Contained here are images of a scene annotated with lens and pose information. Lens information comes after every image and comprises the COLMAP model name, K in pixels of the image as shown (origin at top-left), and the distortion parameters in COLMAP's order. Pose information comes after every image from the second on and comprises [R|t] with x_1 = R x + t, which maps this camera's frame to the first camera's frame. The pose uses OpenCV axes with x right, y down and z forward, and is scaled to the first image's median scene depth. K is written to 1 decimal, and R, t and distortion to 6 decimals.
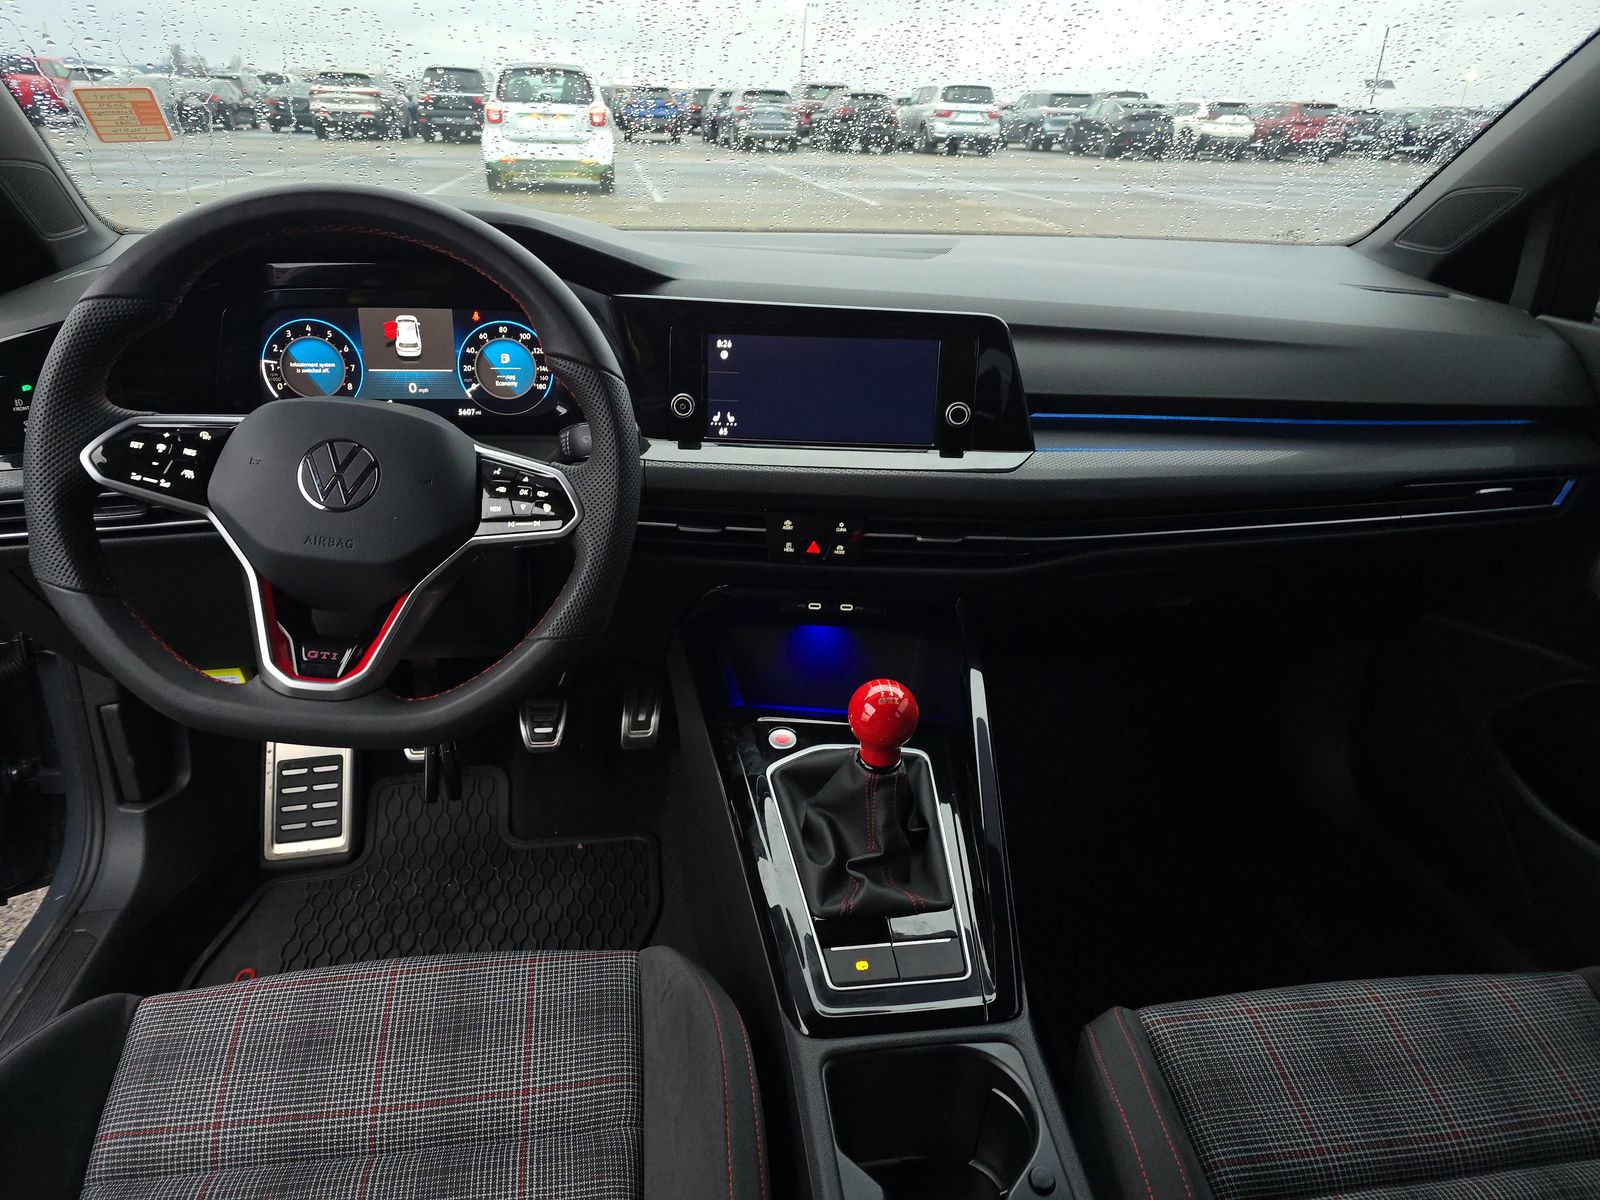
lens RADIAL K [[1108.0, 0, 834.3], [0, 1108.0, 640.4], [0, 0, 1]] dist [0.056111, -0.043235]
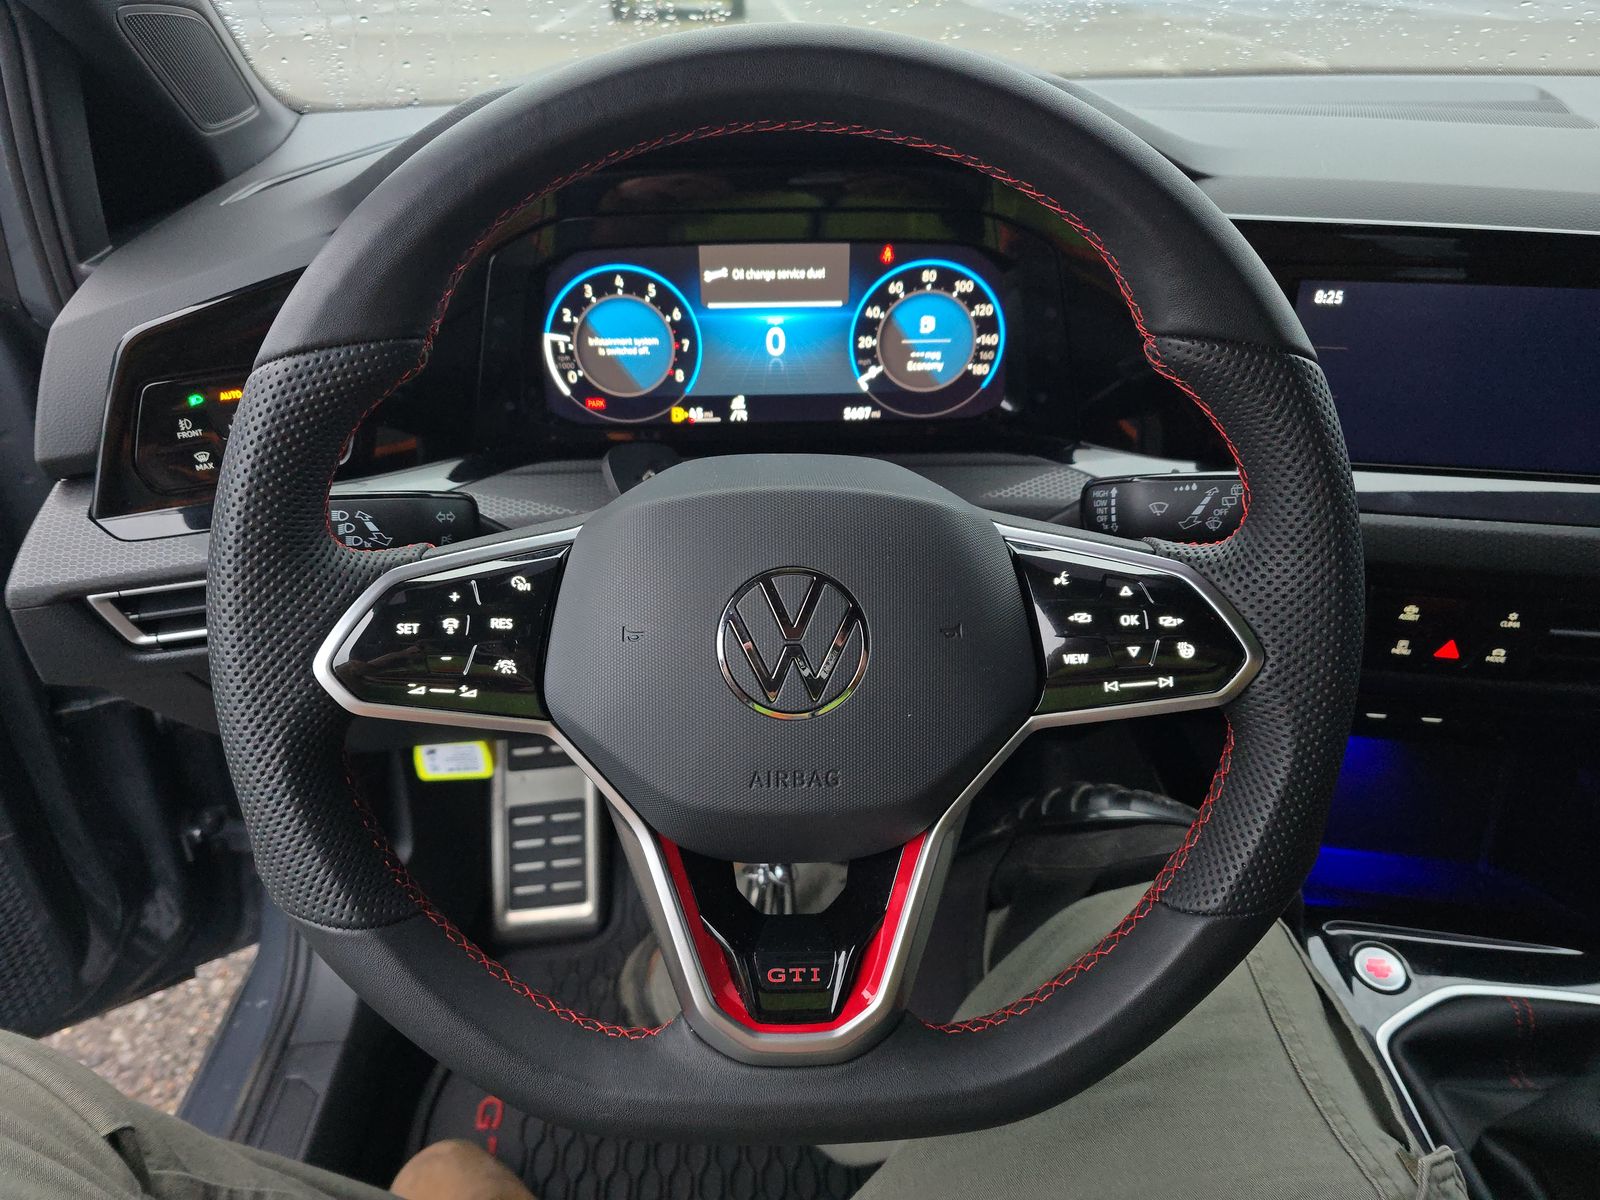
lens RADIAL K [[1108.0, 0, 834.3], [0, 1108.0, 640.4], [0, 0, 1]] dist [0.056111, -0.043235]
pose [[0.994942, 0.022892, -0.097812, -0.282942], [-0.010731, 0.992337, 0.123097, -0.157479], [0.099881, -0.121425, 0.987563, 0.383863]]
